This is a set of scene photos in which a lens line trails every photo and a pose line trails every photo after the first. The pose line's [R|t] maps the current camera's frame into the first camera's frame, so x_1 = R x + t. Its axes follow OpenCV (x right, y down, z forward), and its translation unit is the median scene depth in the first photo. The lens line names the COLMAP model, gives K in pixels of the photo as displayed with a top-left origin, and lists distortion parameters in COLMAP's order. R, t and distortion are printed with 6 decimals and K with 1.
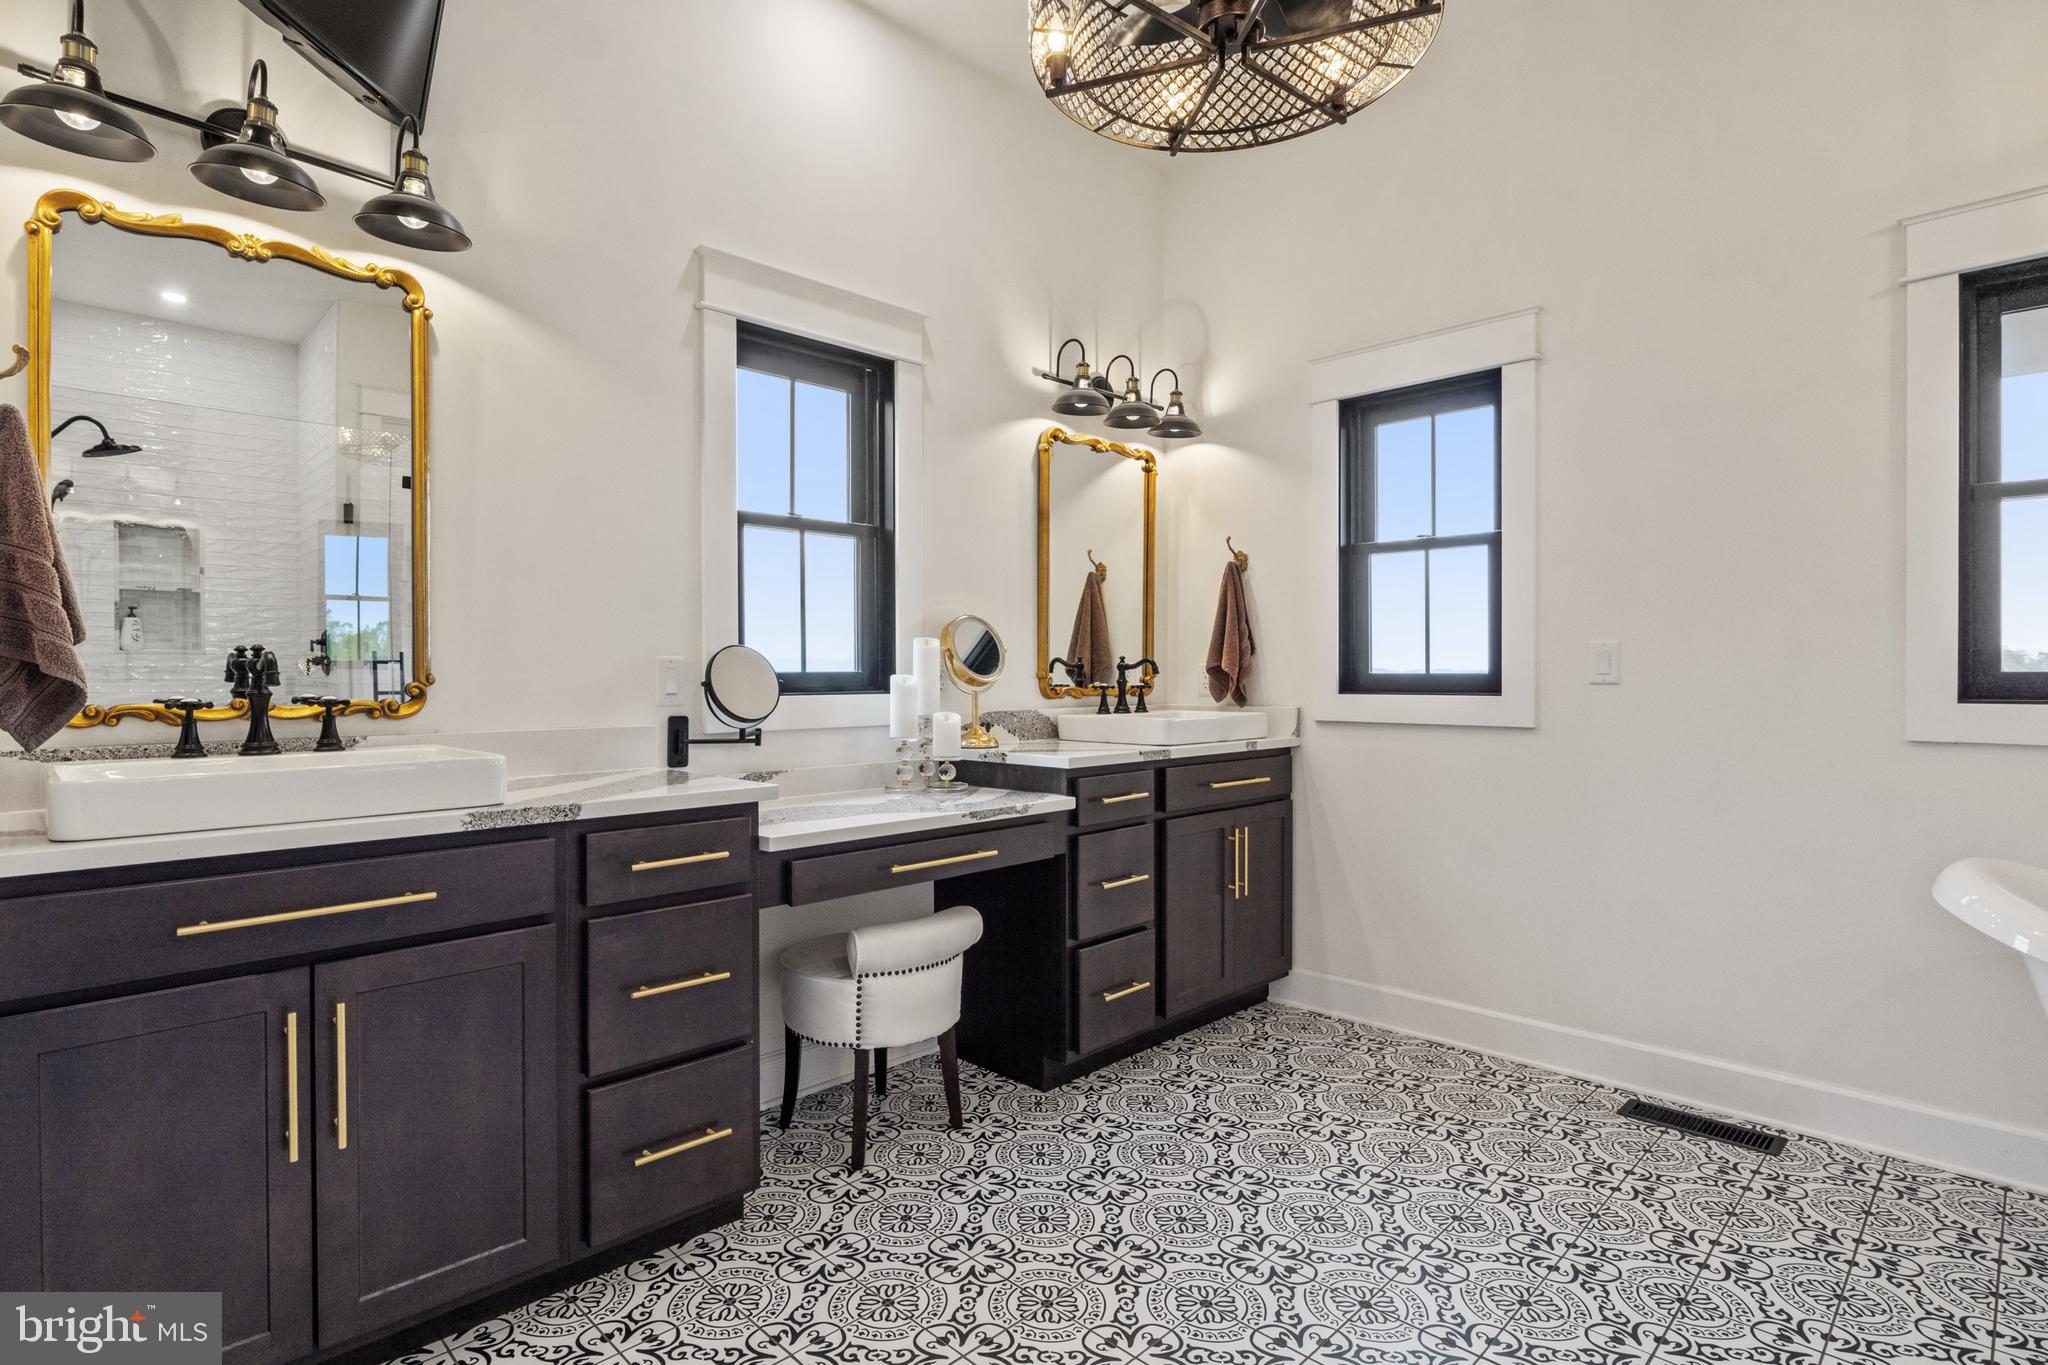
lens RADIAL K [[1030.8, 0, 1024.0], [0, 1030.8, 682.5], [0, 0, 1]] dist [-0.003185, 0.000130]
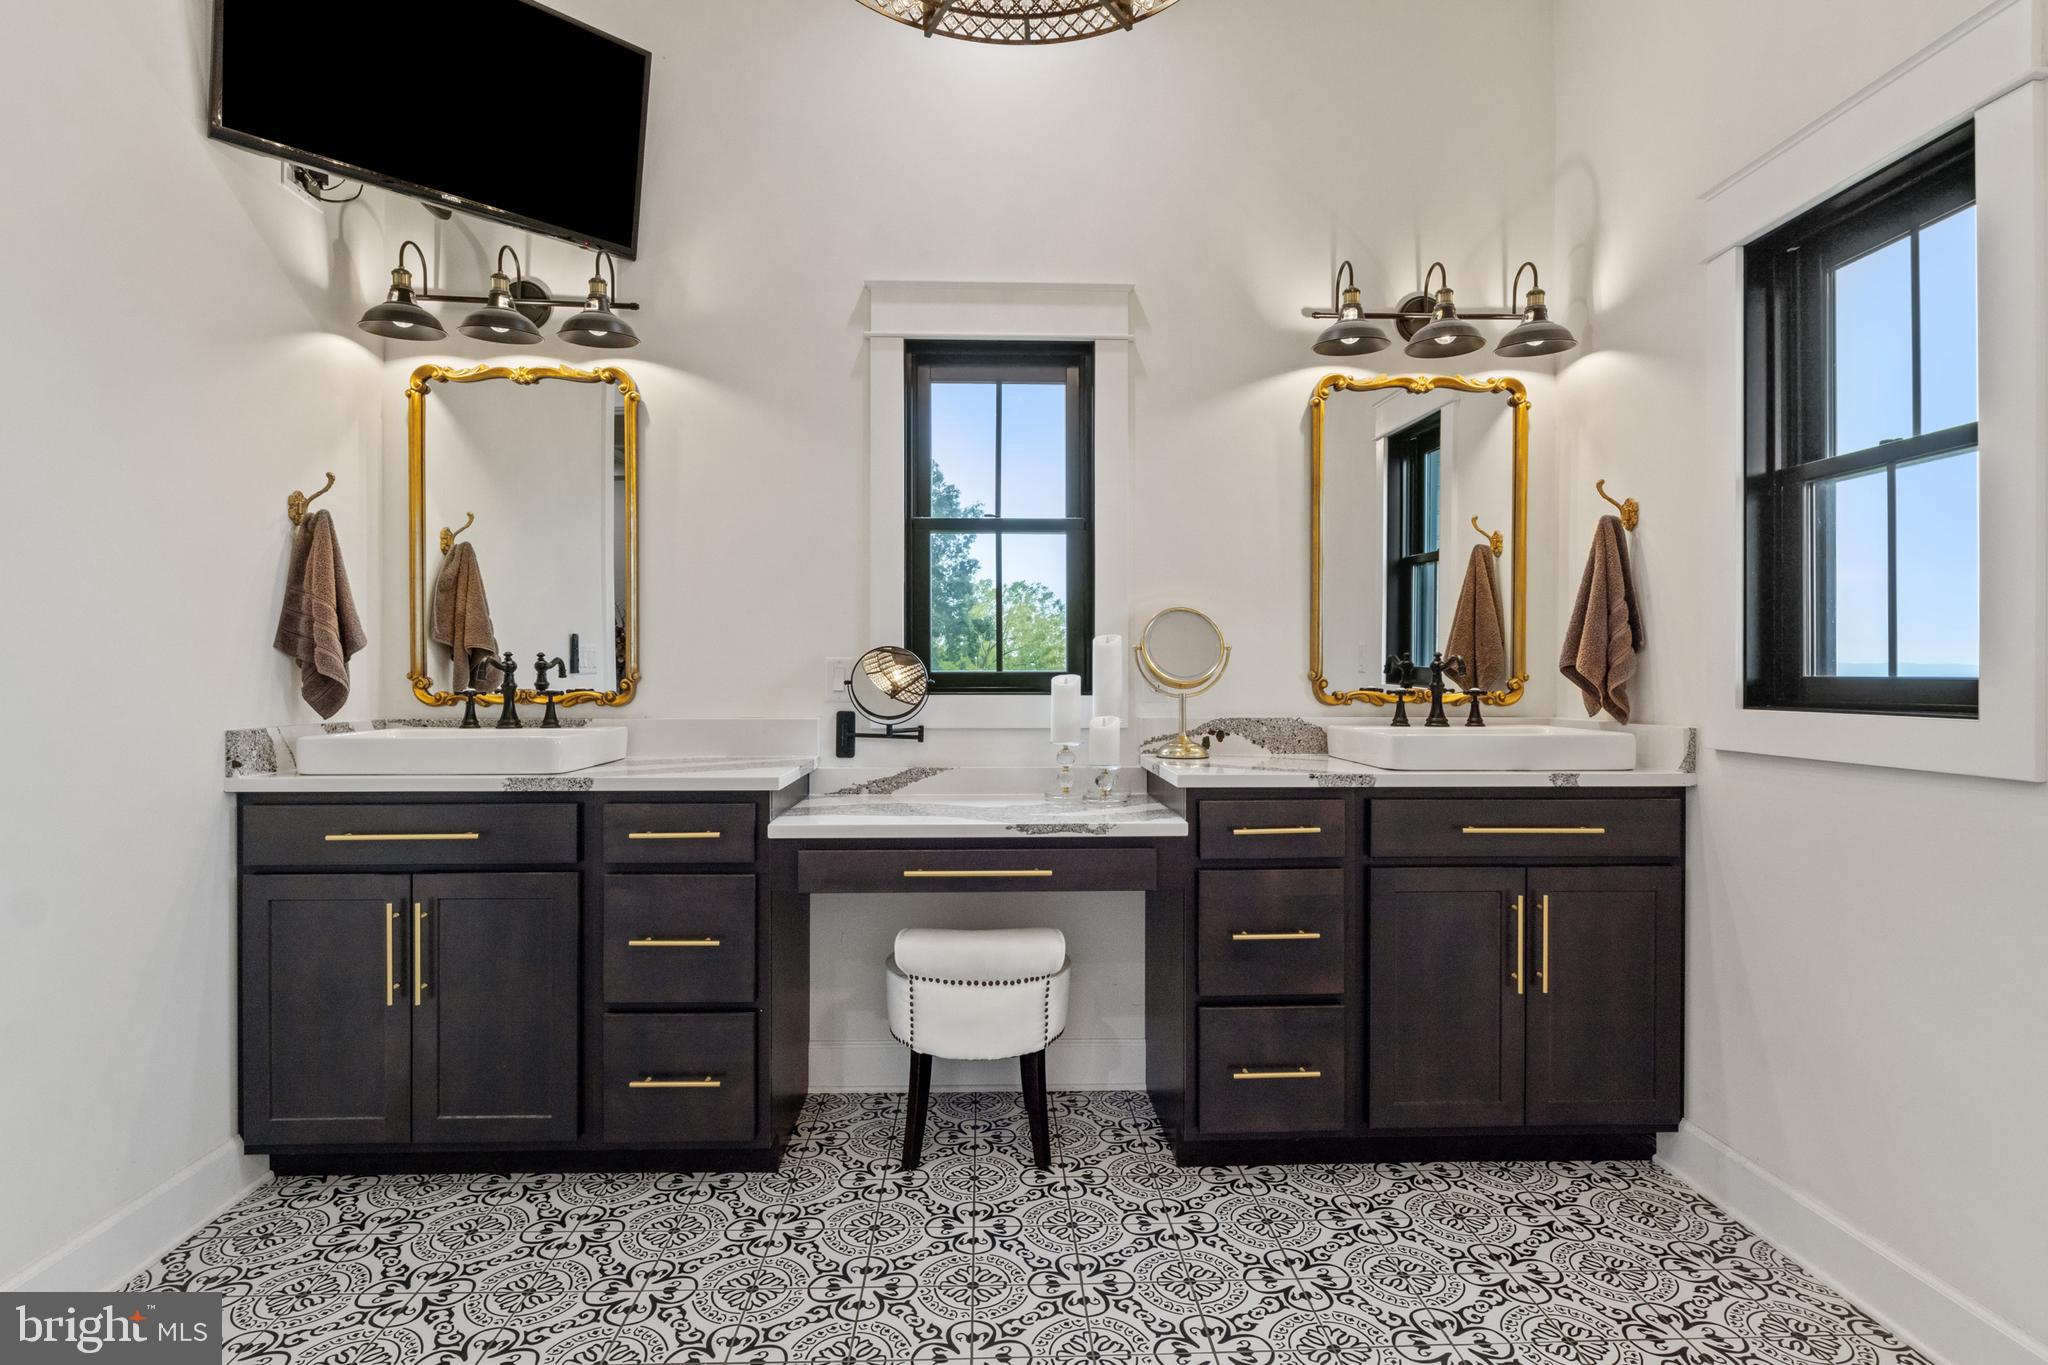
lens RADIAL K [[1030.8, 0, 1024.0], [0, 1030.8, 682.5], [0, 0, 1]] dist [-0.003185, 0.000130]
pose [[0.732608, 0.007967, -0.680604, 0.501100], [-0.009426, 0.999954, 0.001559, -0.002013], [0.680586, 0.005274, 0.732650, 0.287481]]
